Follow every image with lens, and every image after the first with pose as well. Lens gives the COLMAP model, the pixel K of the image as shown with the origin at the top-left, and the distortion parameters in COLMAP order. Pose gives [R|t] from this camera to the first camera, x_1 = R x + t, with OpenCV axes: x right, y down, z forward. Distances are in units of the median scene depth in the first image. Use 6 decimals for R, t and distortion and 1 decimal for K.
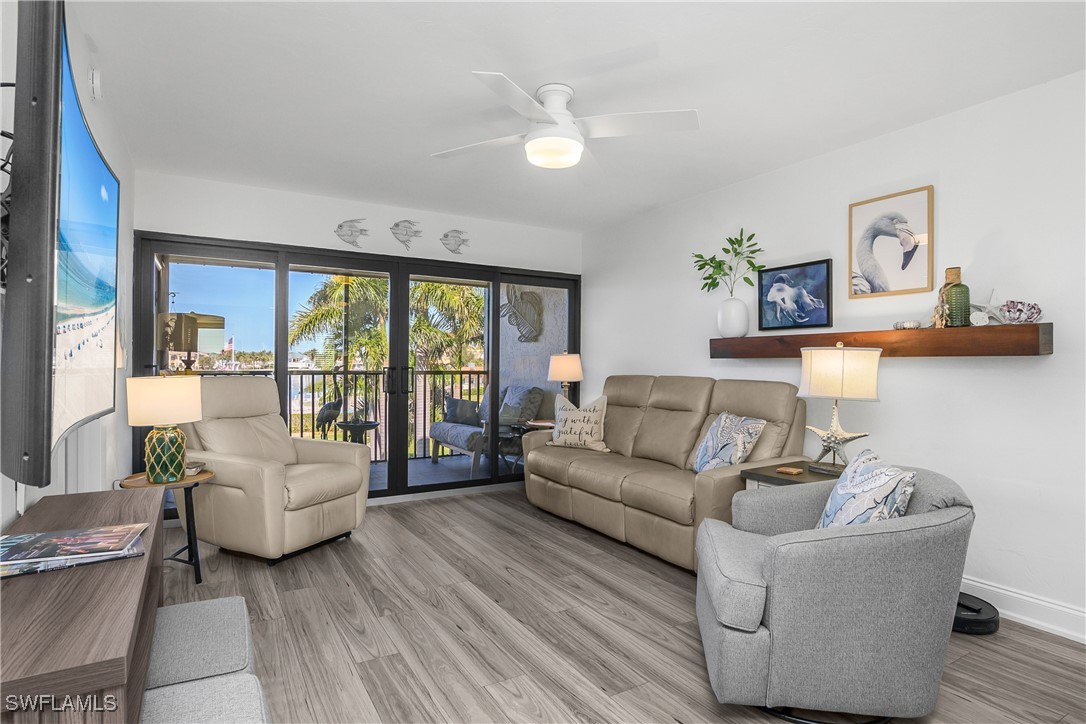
lens RADIAL K [[563.8, 0, 539.5], [0, 563.8, 366.4], [0, 0, 1]] dist [-0.037228, -0.000077]
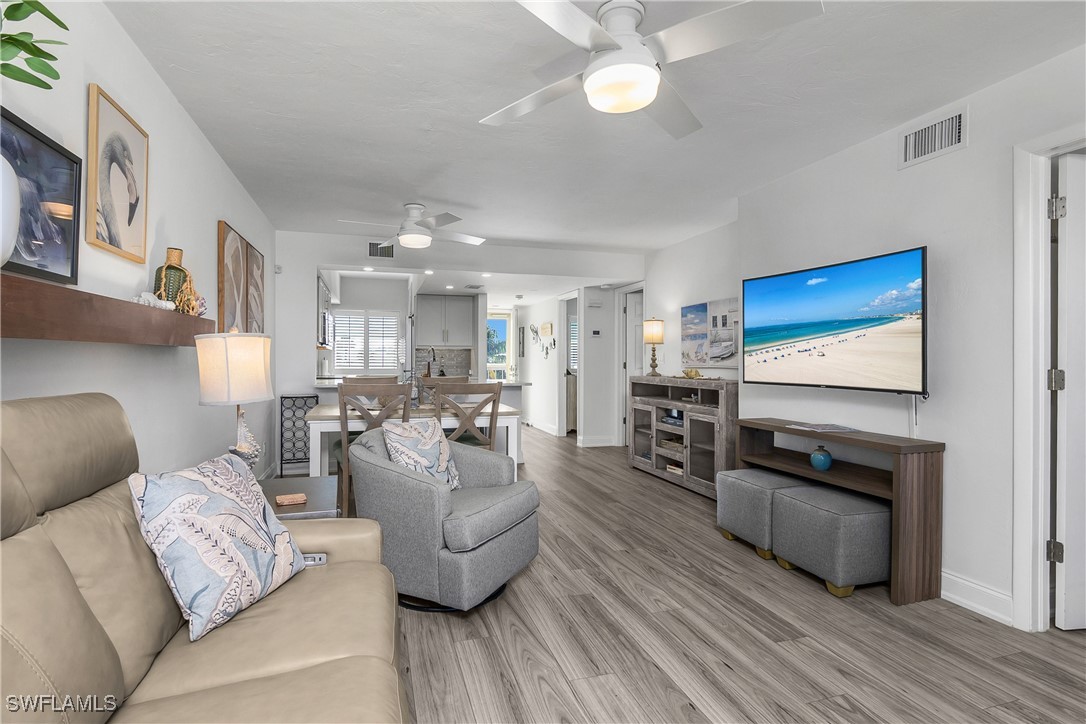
lens RADIAL K [[533.4, 0, 536.1], [0, 533.4, 355.6], [0, 0, 1]] dist [-0.026644, 0.000603]
pose [[-0.970544, -0.012341, 0.240608, -0.033857], [-0.012480, 0.999922, 0.000946, -0.008933], [-0.240601, -0.002085, -0.970622, 1.424527]]
